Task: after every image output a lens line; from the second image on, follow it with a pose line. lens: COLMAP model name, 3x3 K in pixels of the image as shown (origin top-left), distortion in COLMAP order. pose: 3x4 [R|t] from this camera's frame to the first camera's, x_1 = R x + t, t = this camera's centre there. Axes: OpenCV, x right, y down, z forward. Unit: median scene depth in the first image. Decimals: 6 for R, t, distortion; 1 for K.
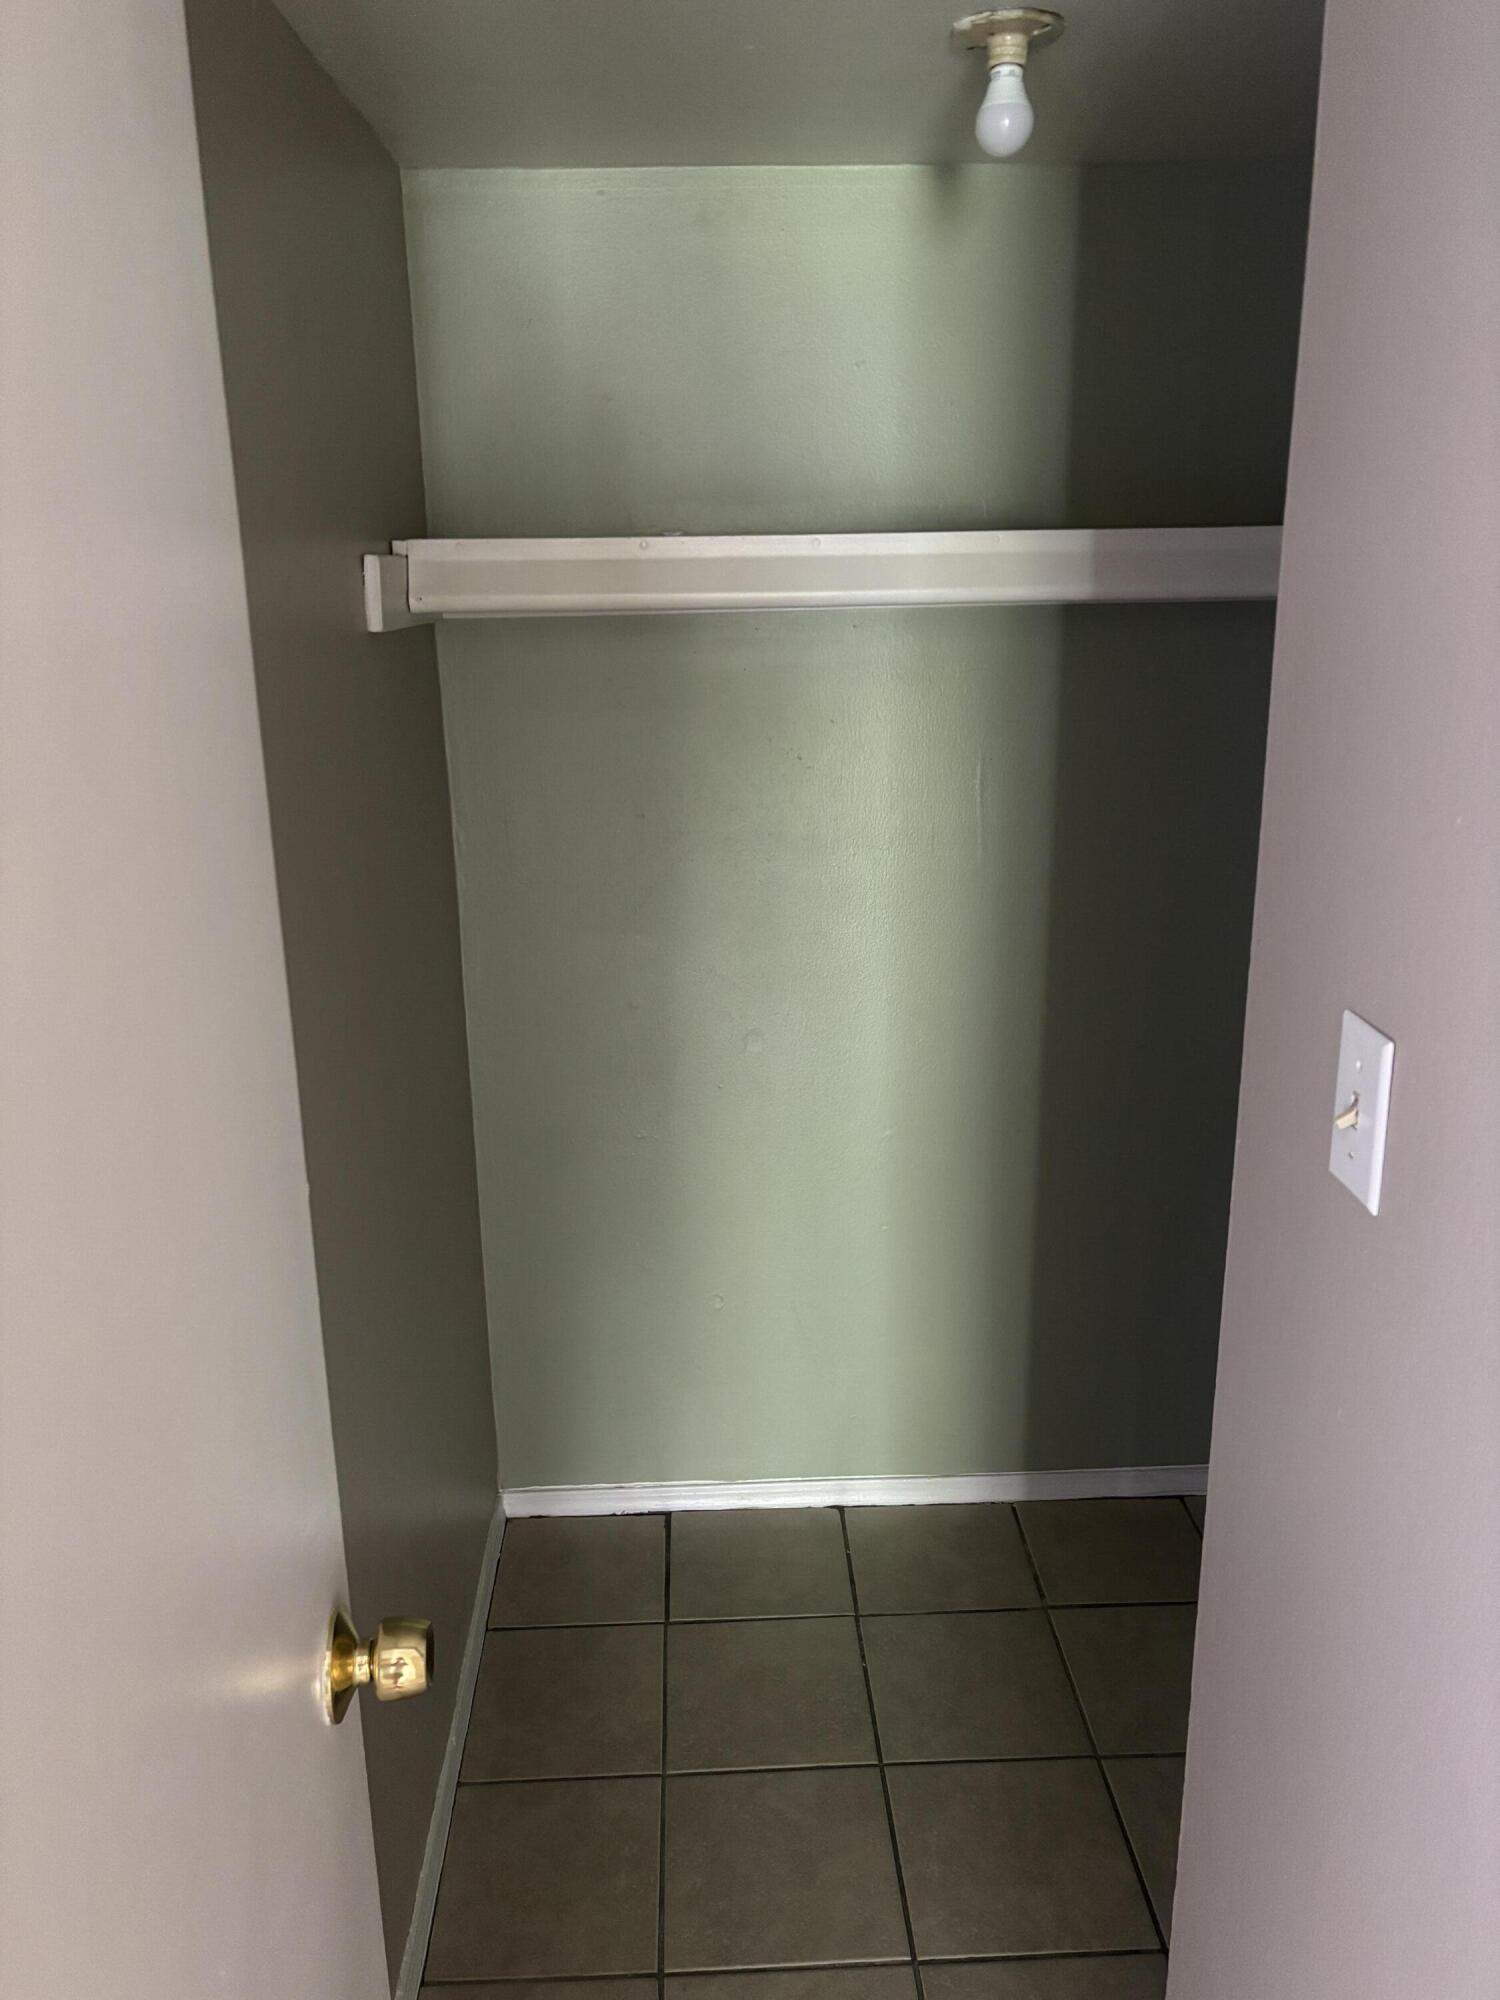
lens RADIAL K [[1511.0, 0, 752.4], [0, 1511.0, 998.2], [0, 0, 1]] dist [-0.013316, -0.005313]
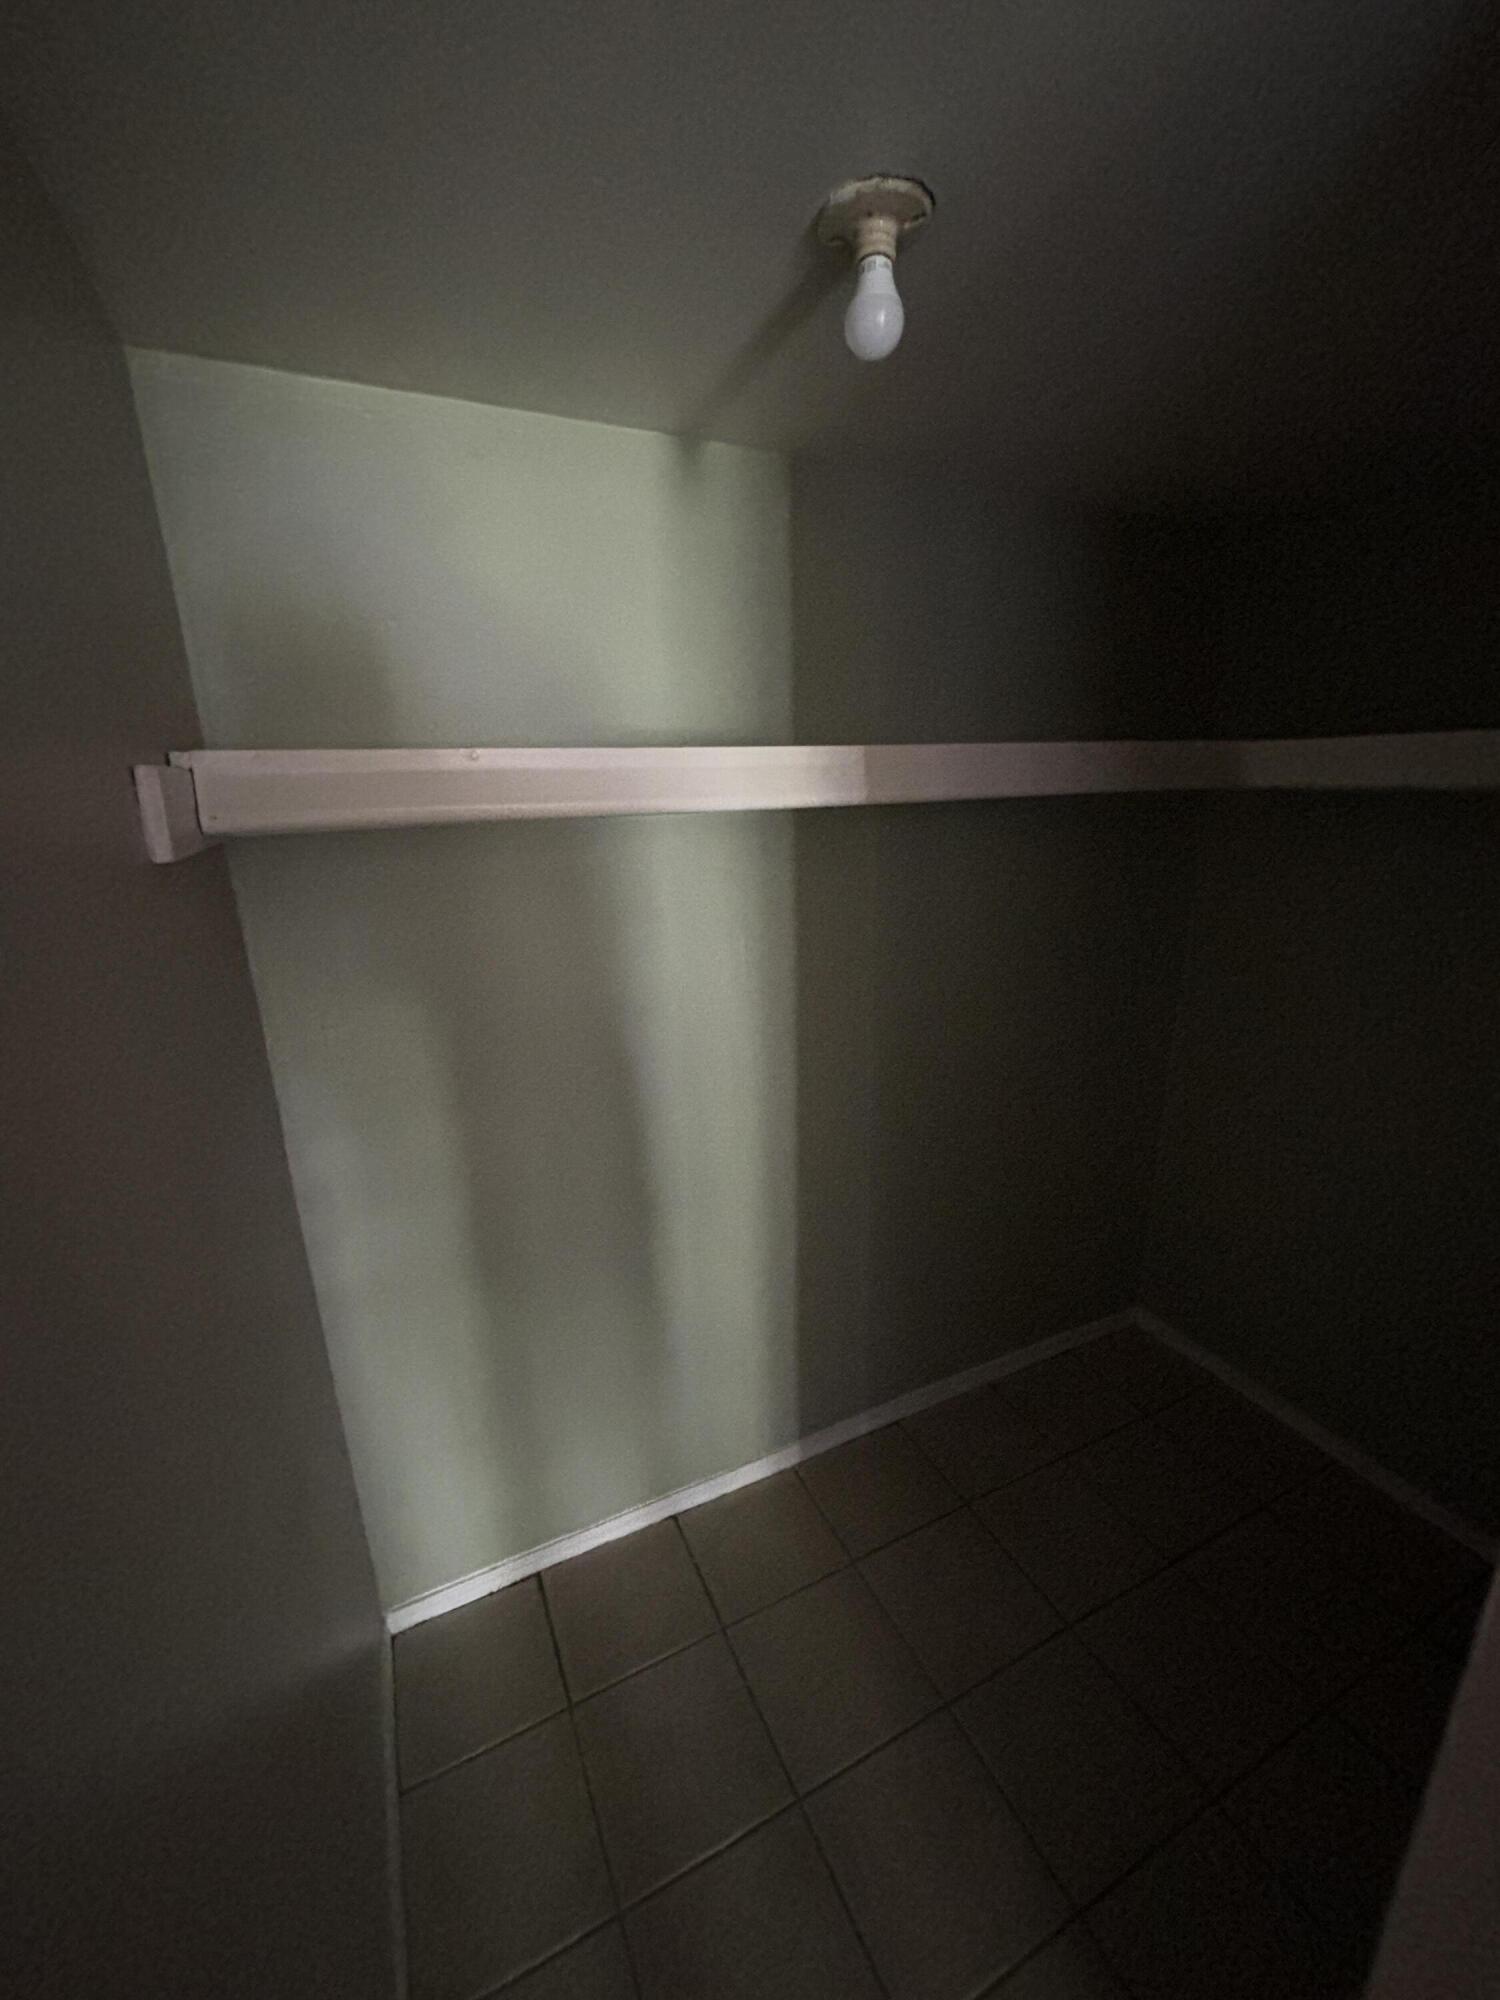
lens RADIAL K [[805.5, 0, 744.4], [0, 805.5, 1004.1], [0, 0, 1]] dist [-0.001539, -0.000227]
pose [[0.920871, -0.110672, 0.373830, -0.127537], [0.109652, 0.993679, 0.024068, -0.138027], [-0.374131, 0.018828, 0.927185, 0.464116]]
